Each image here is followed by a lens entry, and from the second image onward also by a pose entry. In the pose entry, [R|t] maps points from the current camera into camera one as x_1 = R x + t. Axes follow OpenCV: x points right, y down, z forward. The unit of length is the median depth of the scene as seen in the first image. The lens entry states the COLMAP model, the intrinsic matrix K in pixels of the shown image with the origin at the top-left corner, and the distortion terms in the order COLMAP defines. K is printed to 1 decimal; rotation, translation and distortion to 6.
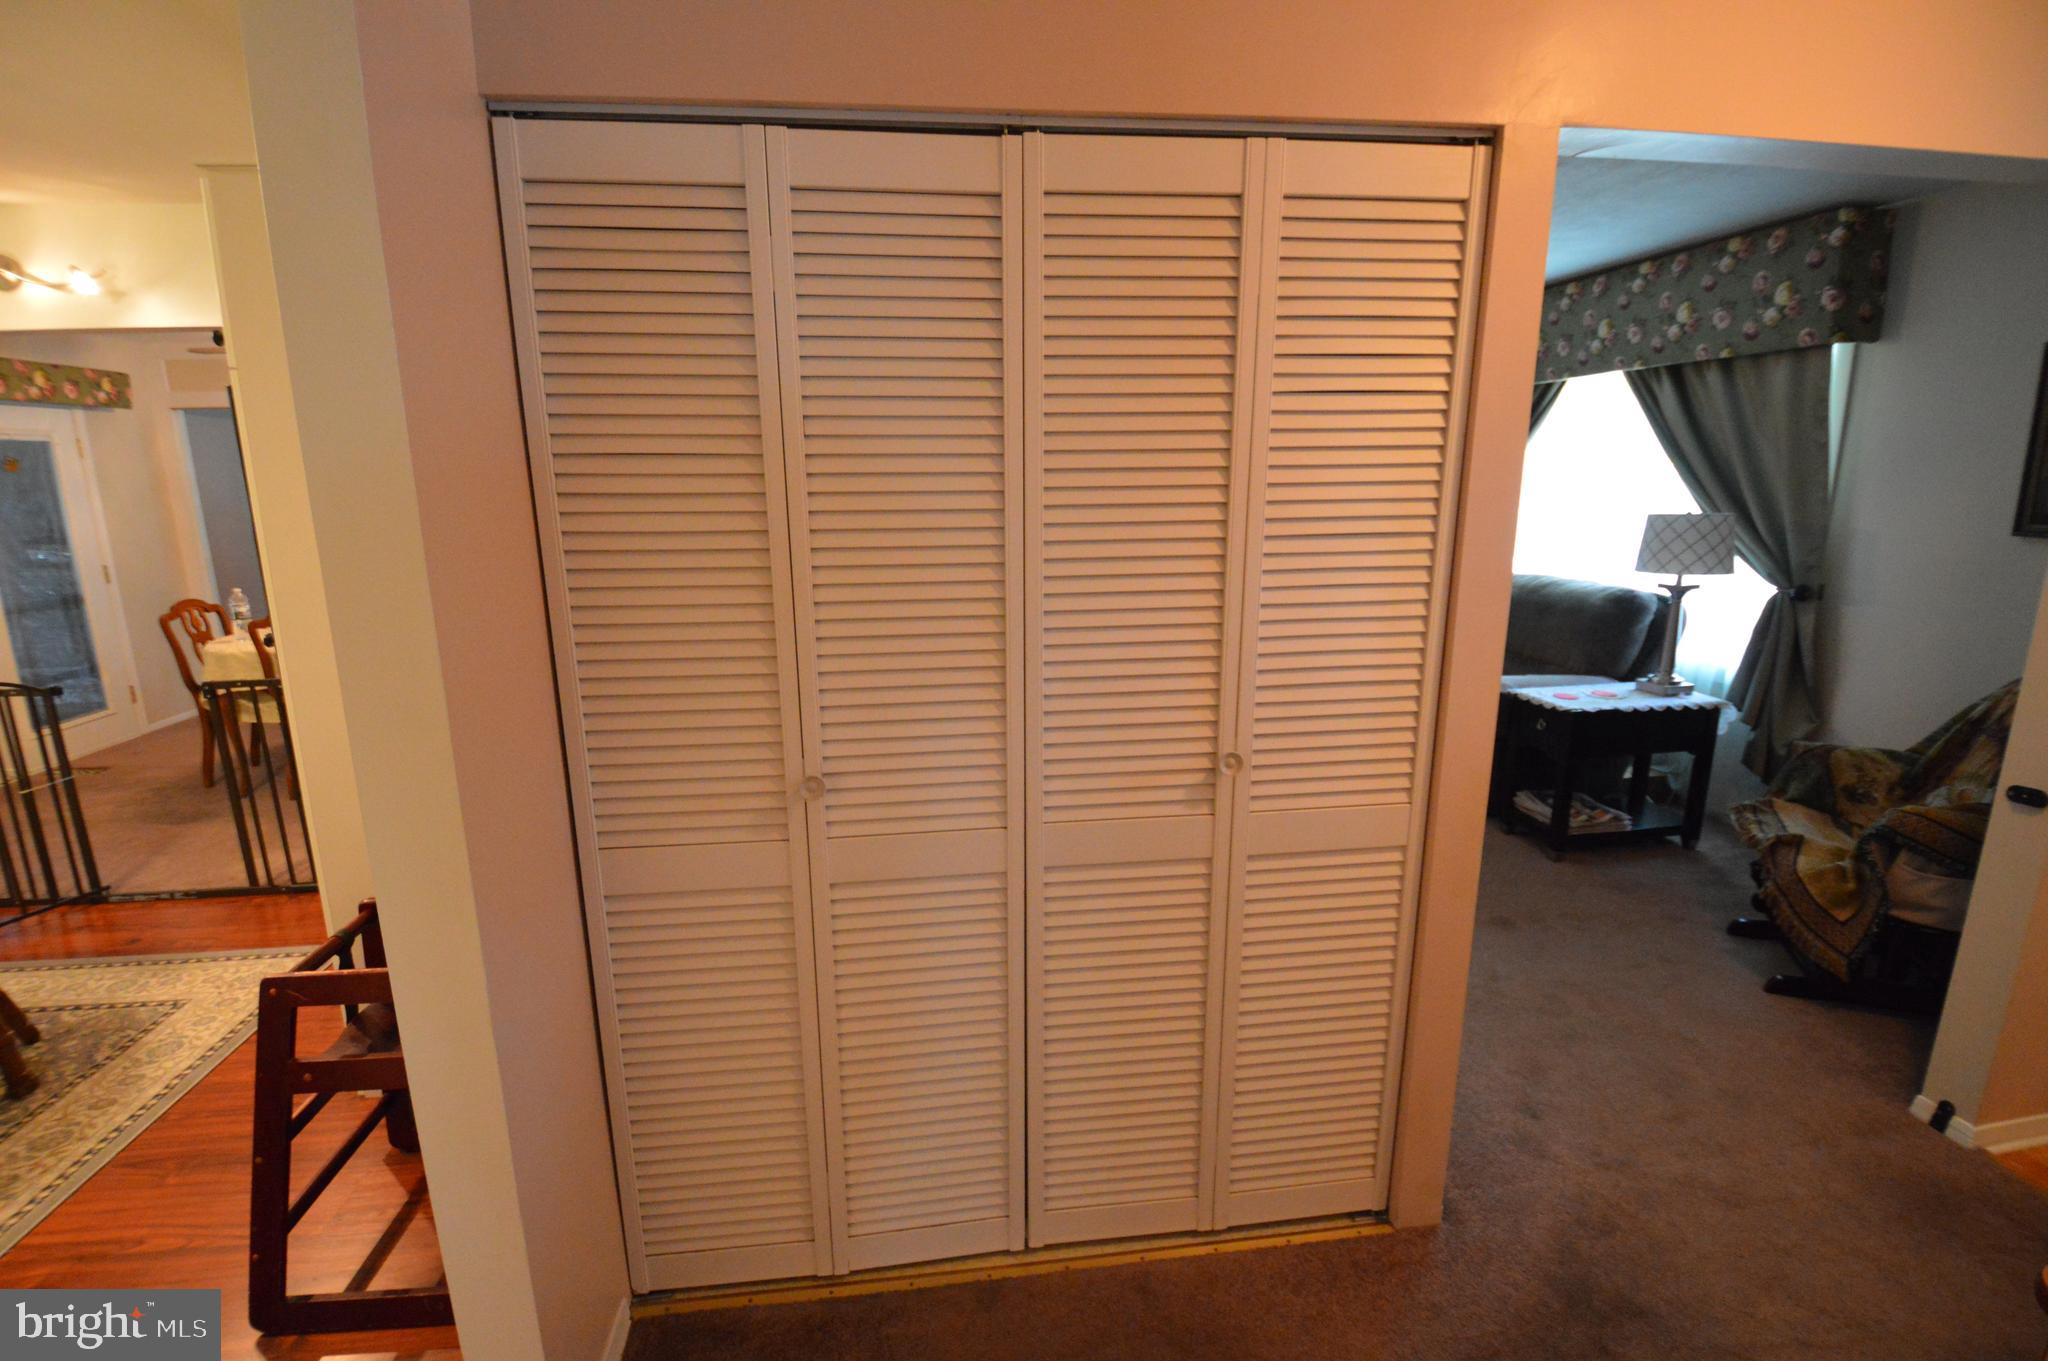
lens RADIAL K [[921.6, 0, 982.4], [0, 921.6, 680.7], [0, 0, 1]] dist [-0.021935, -0.002133]
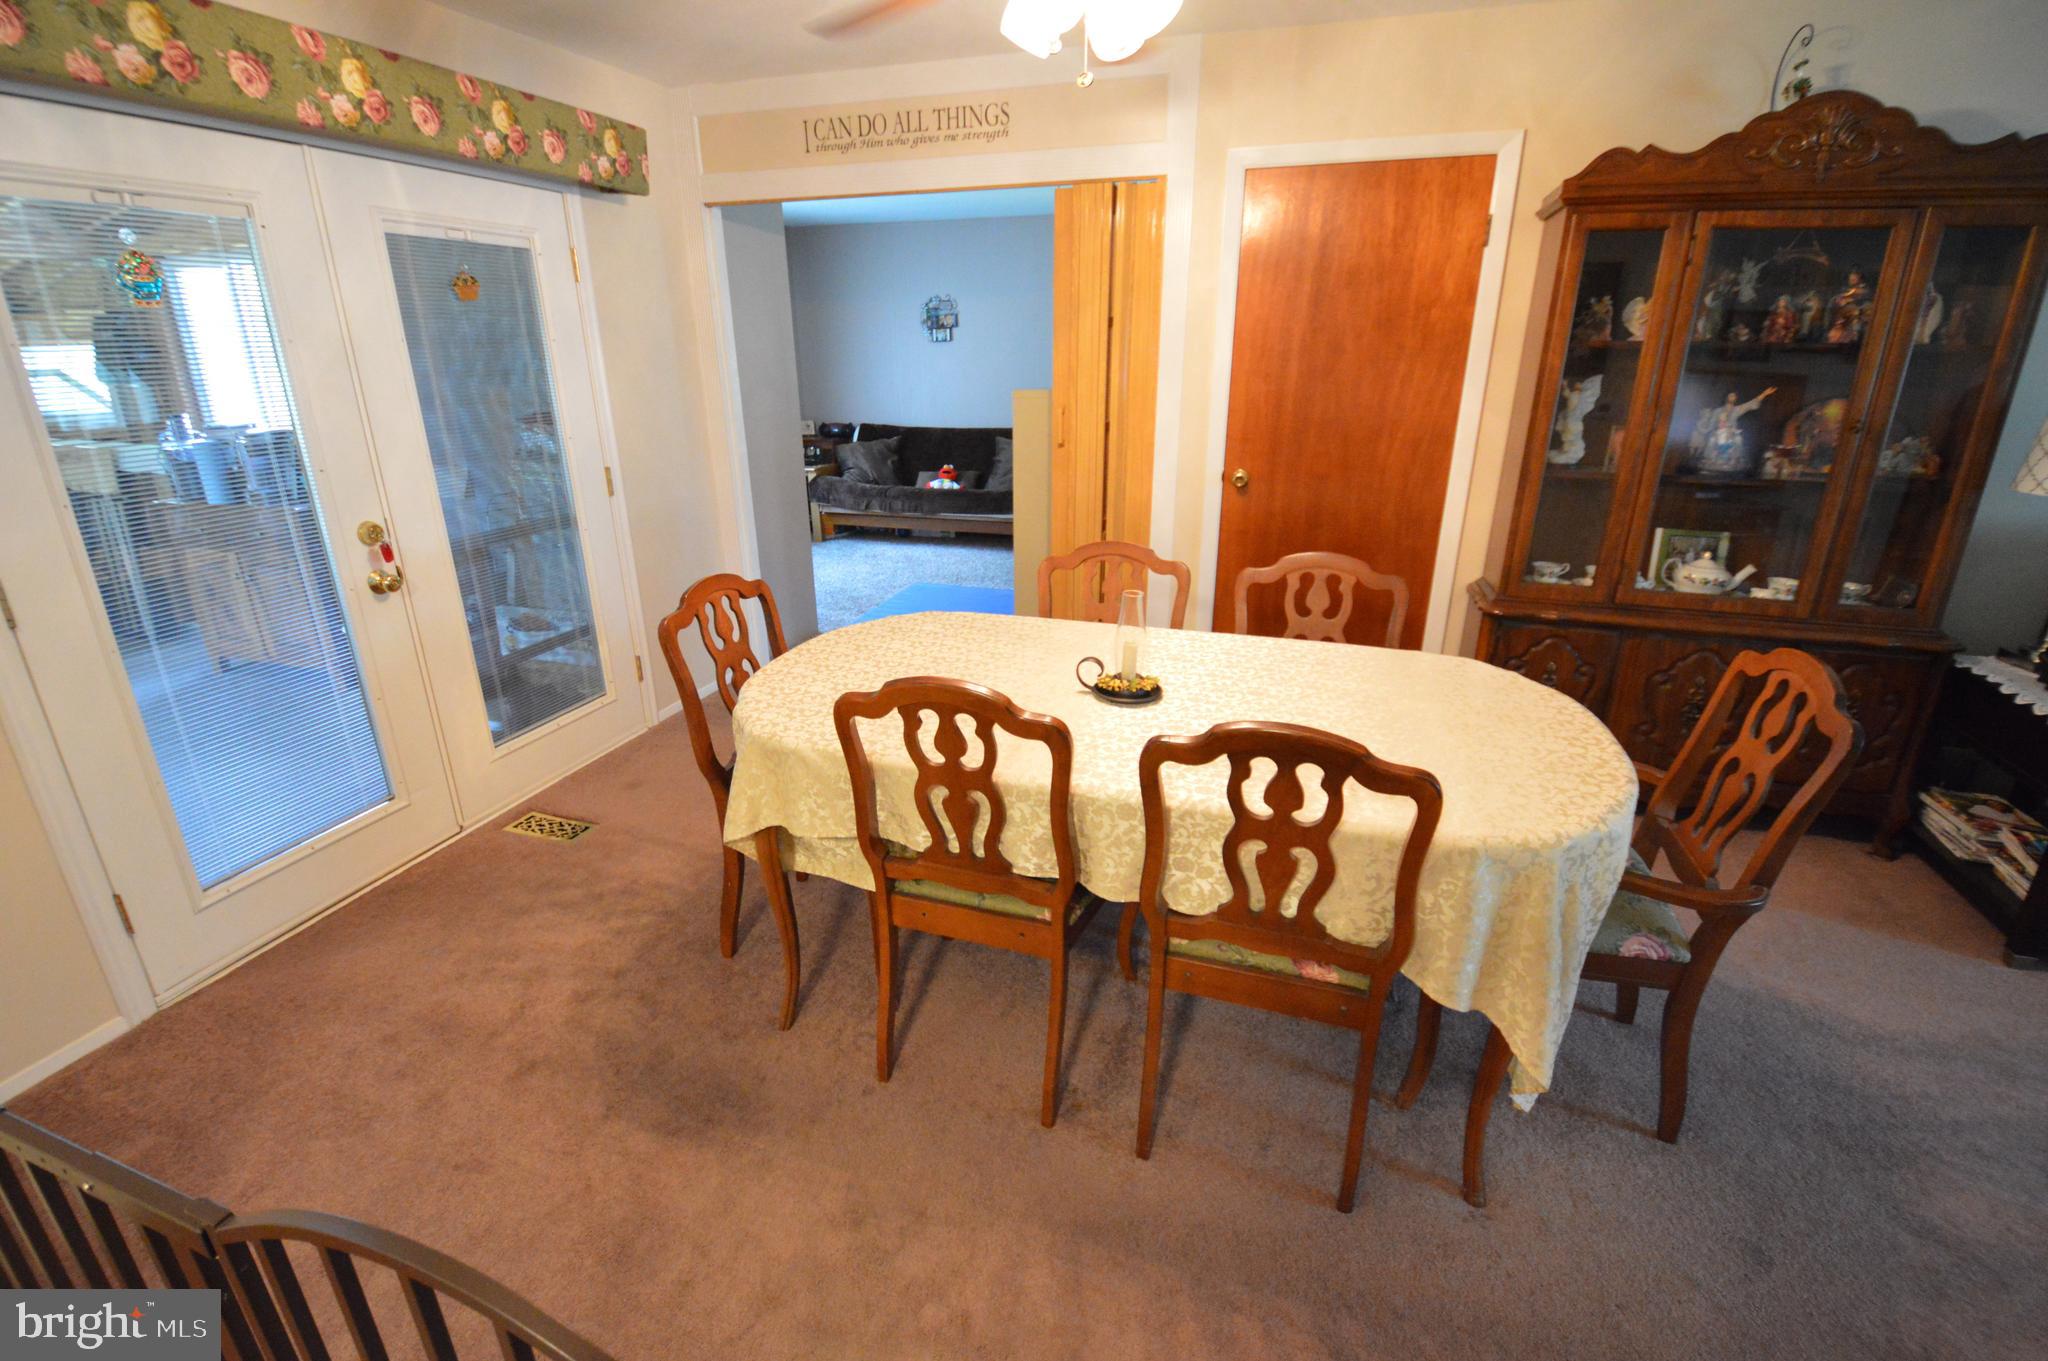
lens RADIAL K [[908.0, 0, 997.3], [0, 908.0, 679.1], [0, 0, 1]] dist [0.002354, -0.015292]
pose [[0.906963, 0.146200, -0.395023, -0.700843], [-0.092447, 0.984056, 0.151948, -0.157151], [0.410939, -0.101292, 0.906018, 0.800762]]
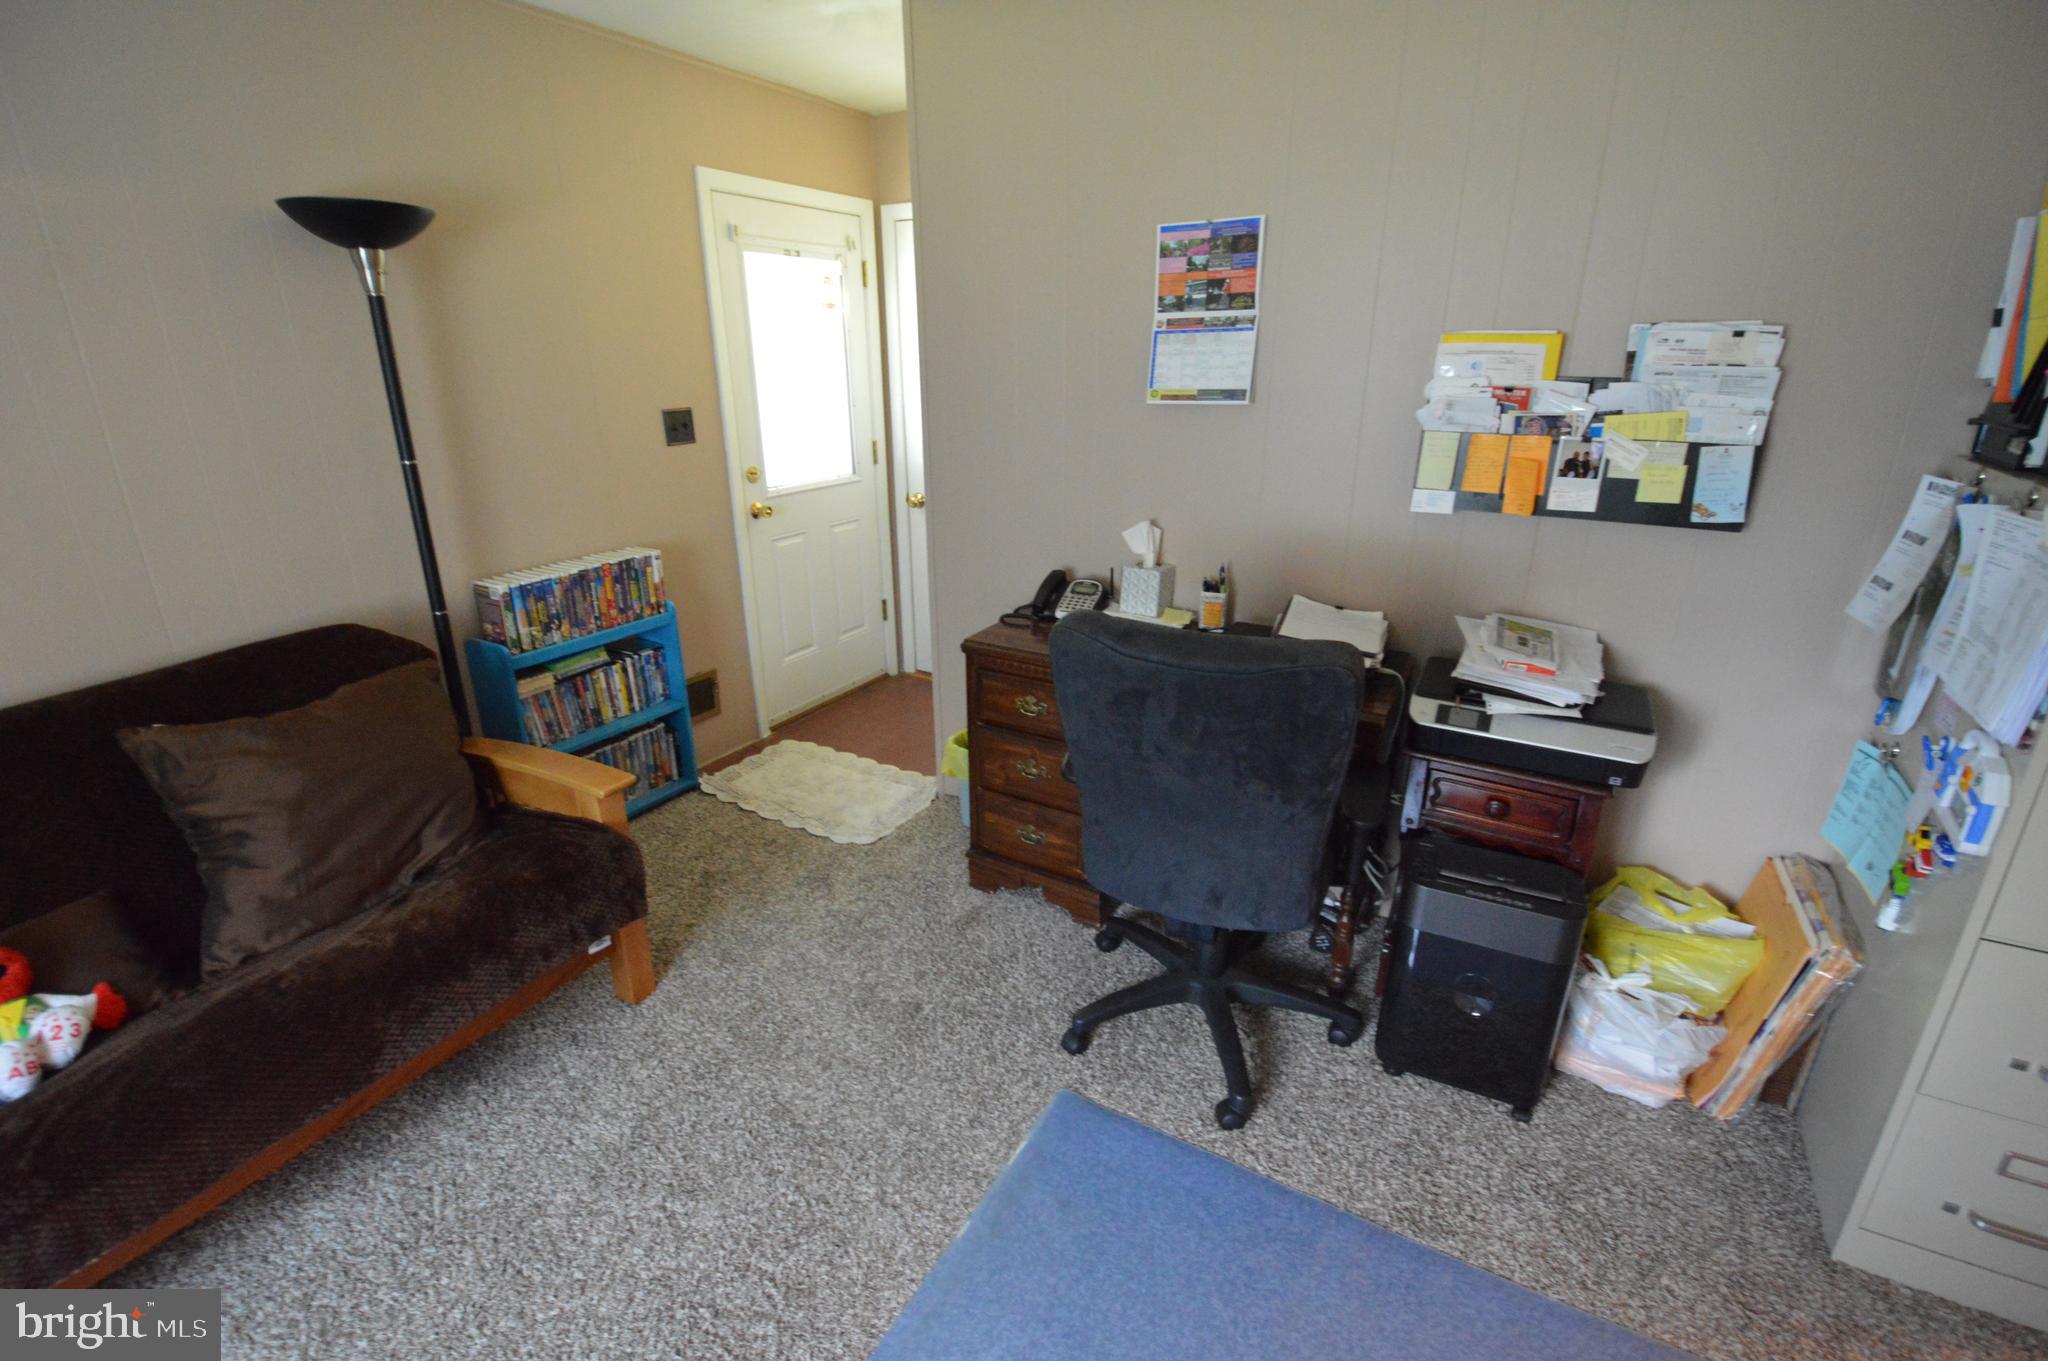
lens RADIAL K [[908.0, 0, 1004.6], [0, 908.0, 664.9], [0, 0, 1]] dist [0.002354, -0.015292]
pose [[0.597379, -0.252864, 0.761051, -1.642467], [0.173987, 0.967251, 0.184806, -0.418769], [-0.782858, 0.022013, 0.621811, 1.987166]]
